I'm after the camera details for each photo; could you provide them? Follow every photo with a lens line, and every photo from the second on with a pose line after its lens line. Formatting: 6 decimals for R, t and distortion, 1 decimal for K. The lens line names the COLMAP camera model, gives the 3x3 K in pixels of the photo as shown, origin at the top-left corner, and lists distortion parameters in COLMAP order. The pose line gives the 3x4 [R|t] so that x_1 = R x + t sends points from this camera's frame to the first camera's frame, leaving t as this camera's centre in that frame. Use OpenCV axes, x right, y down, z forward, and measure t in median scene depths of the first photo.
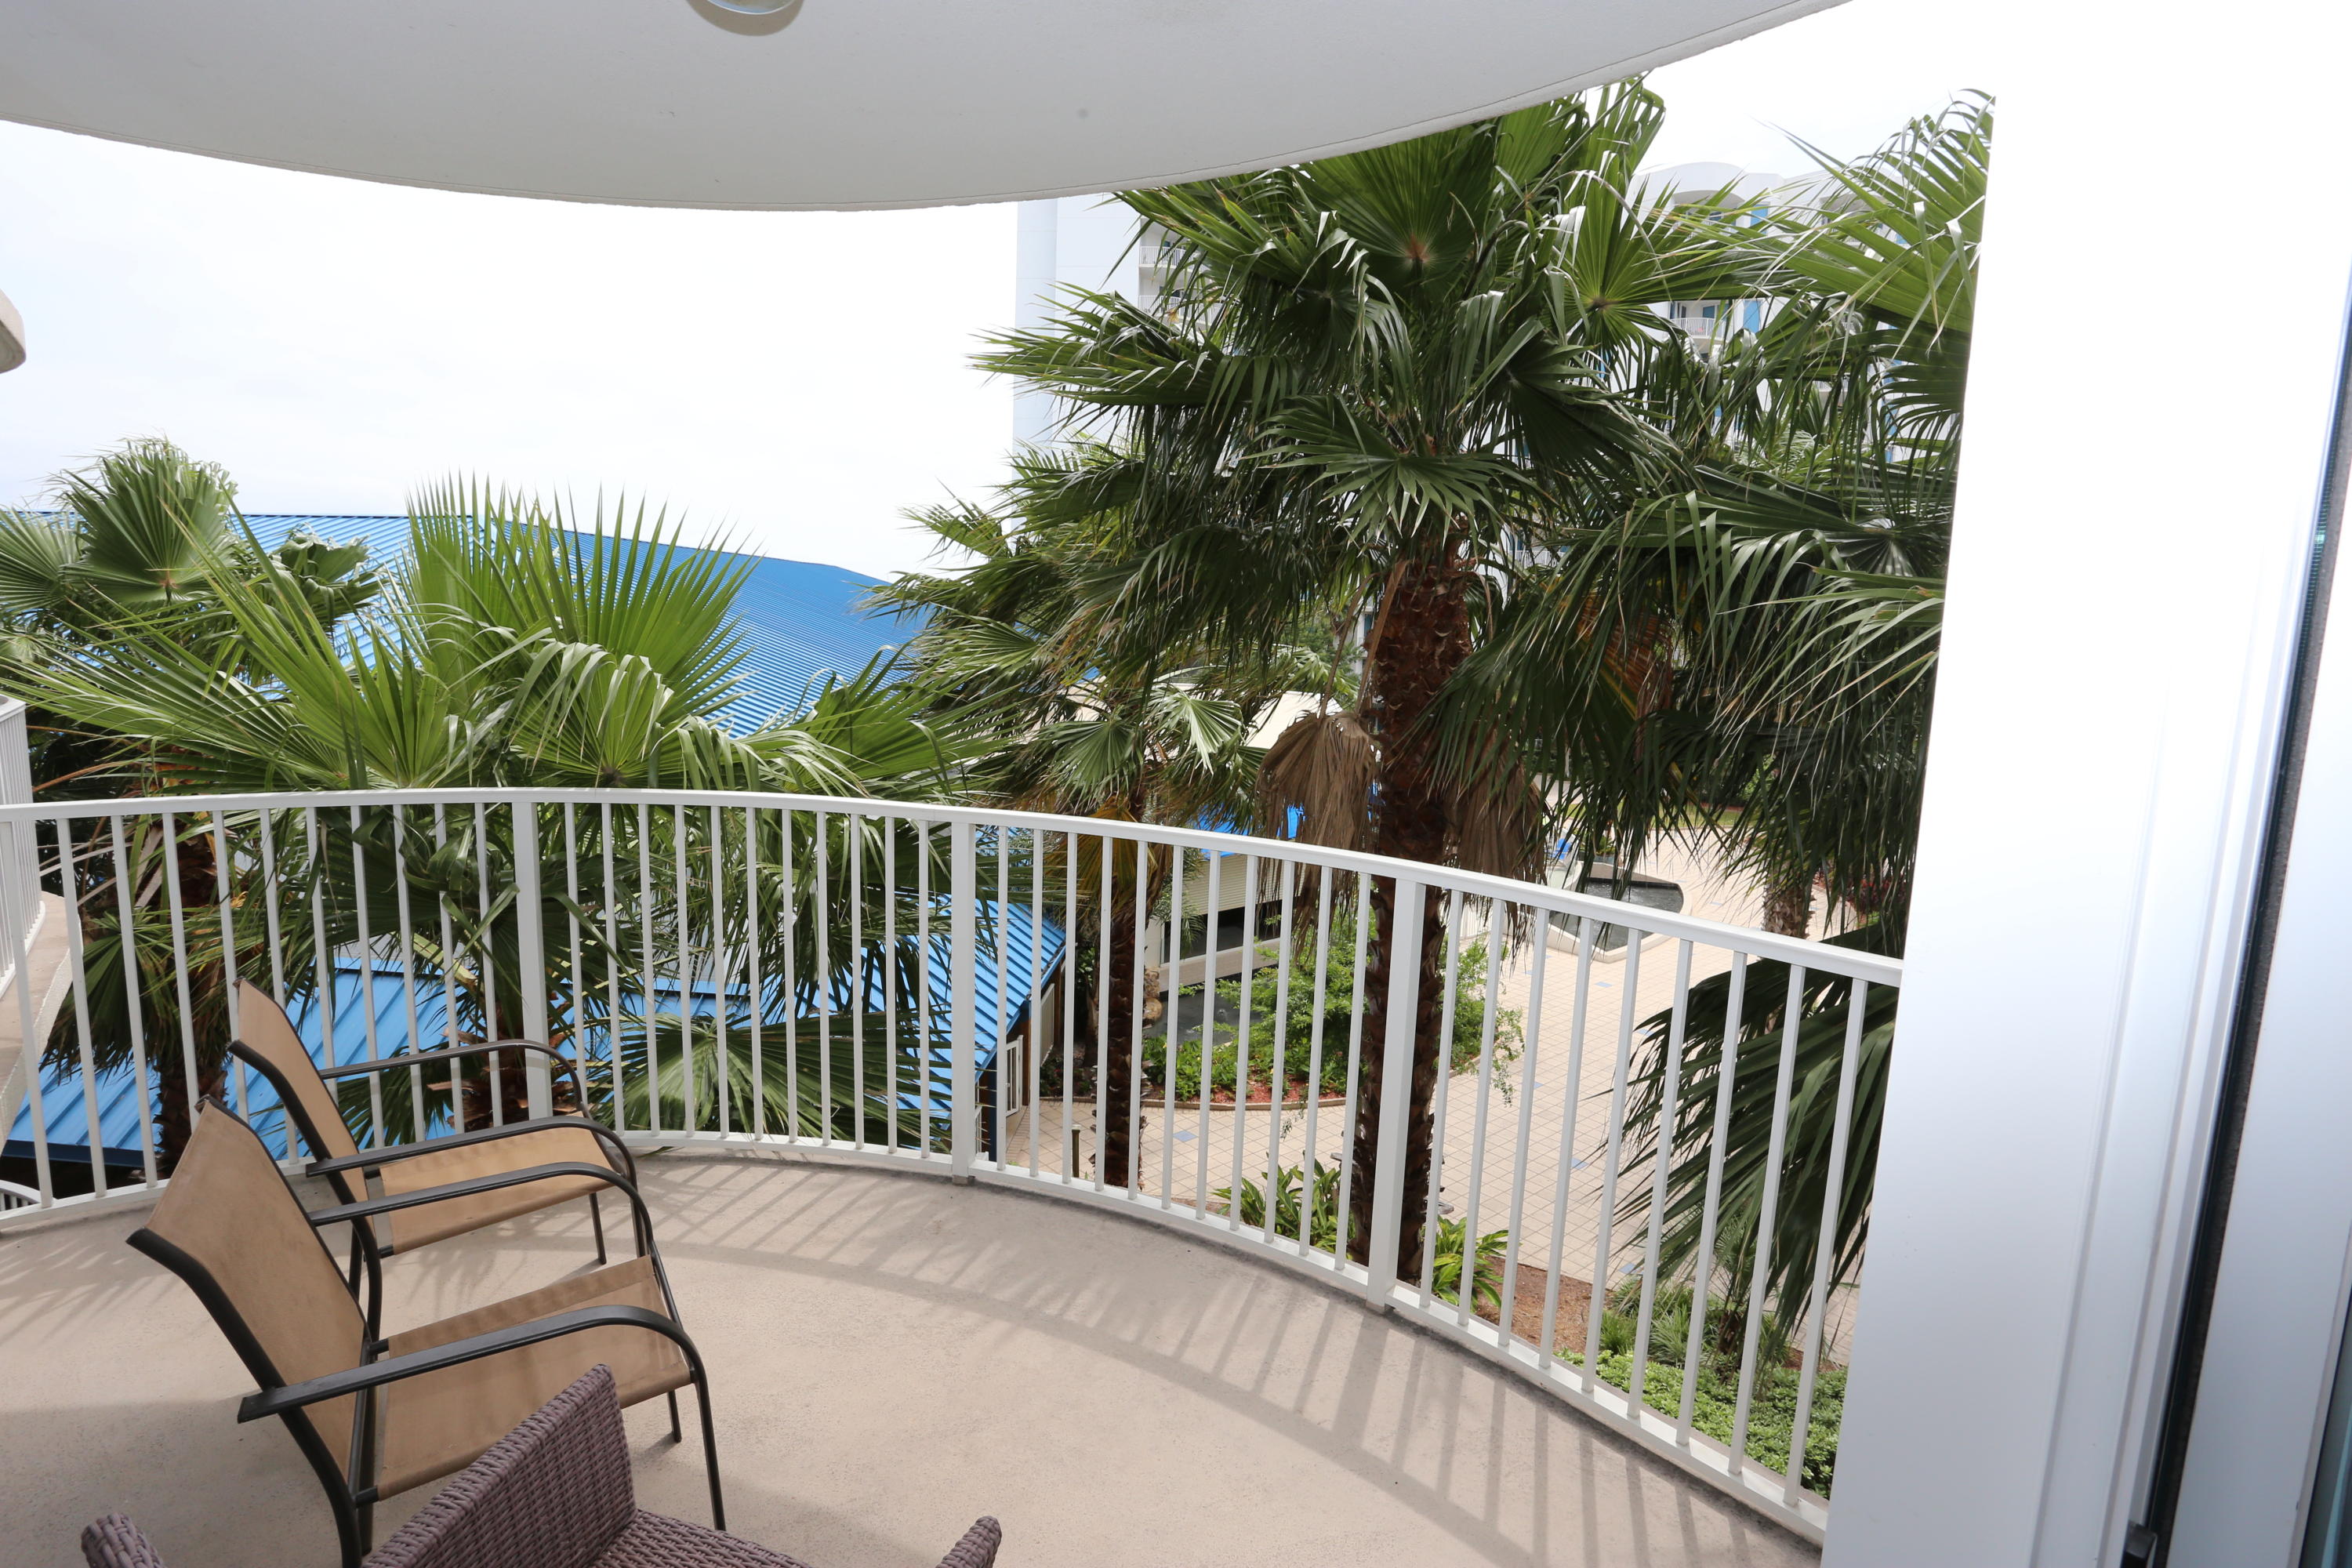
lens RADIAL K [[1155.2, 0, 1175.2], [0, 1155.2, 739.5], [0, 0, 1]] dist [-0.047902, -0.000325]
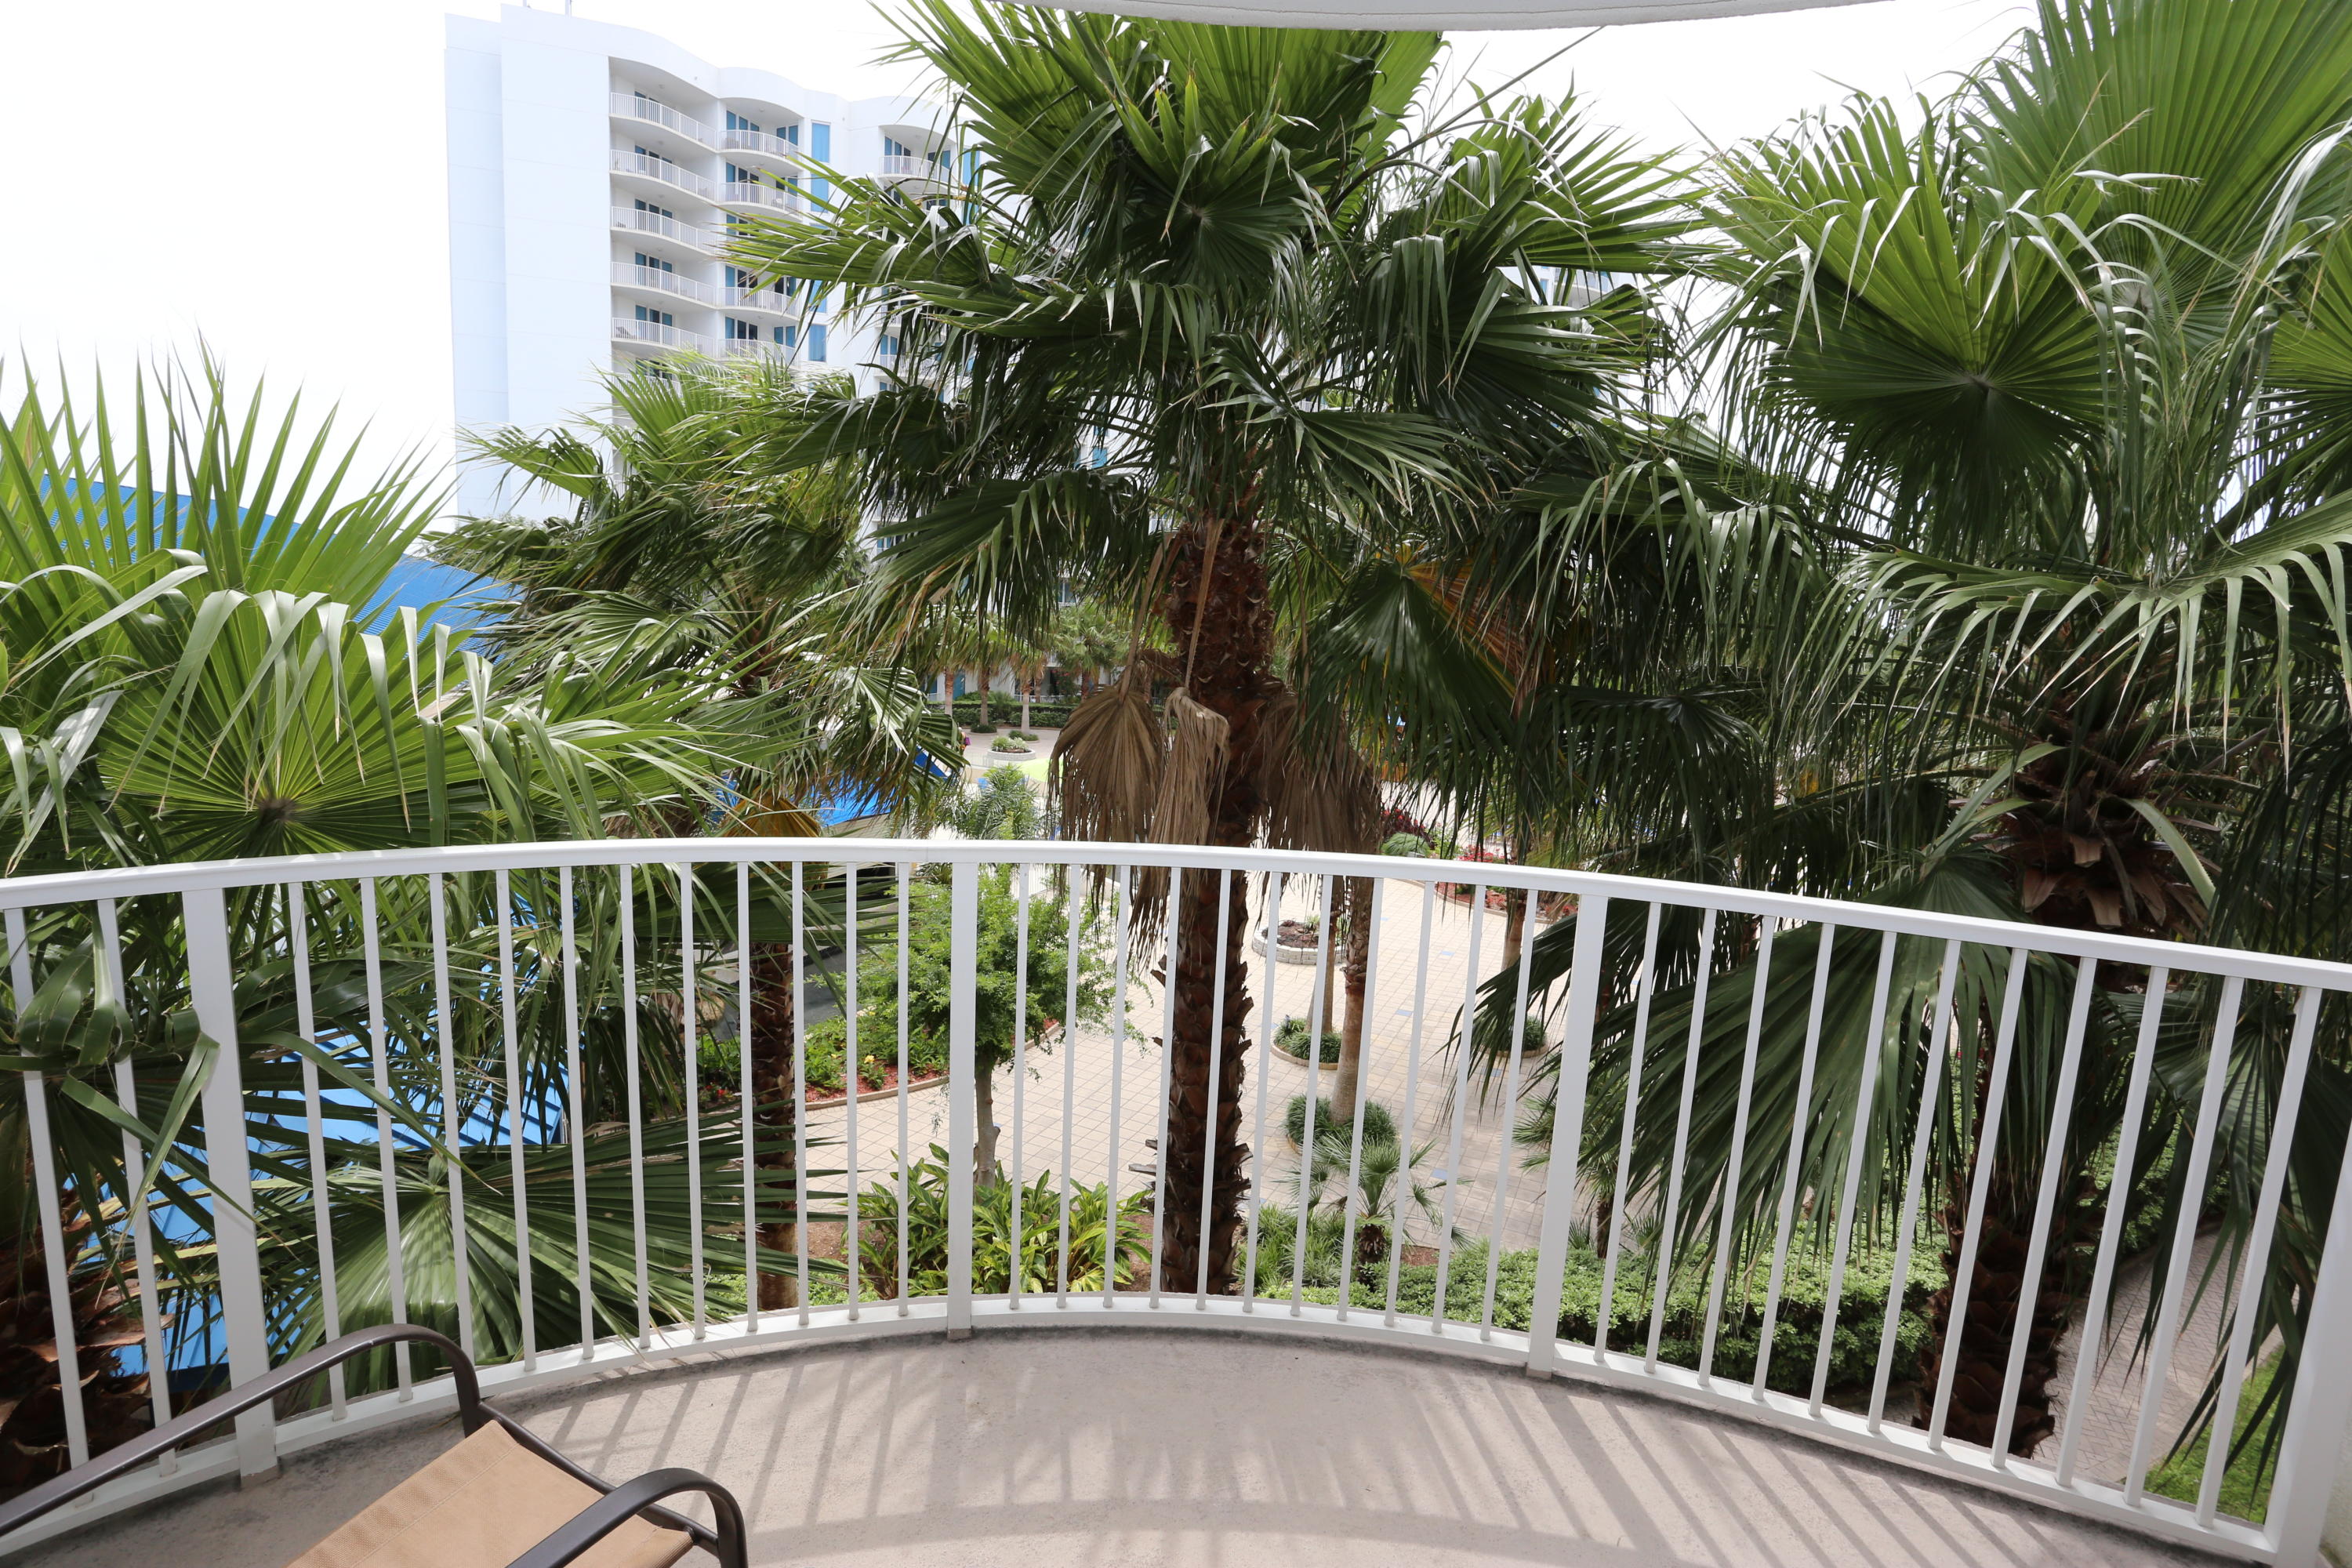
lens RADIAL K [[1144.9, 0, 1178.9], [0, 1144.9, 777.8], [0, 0, 1]] dist [-0.072861, 0.030327]
pose [[0.901897, -0.048648, 0.429203, -0.291518], [0.021221, 0.997428, 0.068460, -0.019404], [-0.431430, -0.052636, 0.900610, 0.247417]]
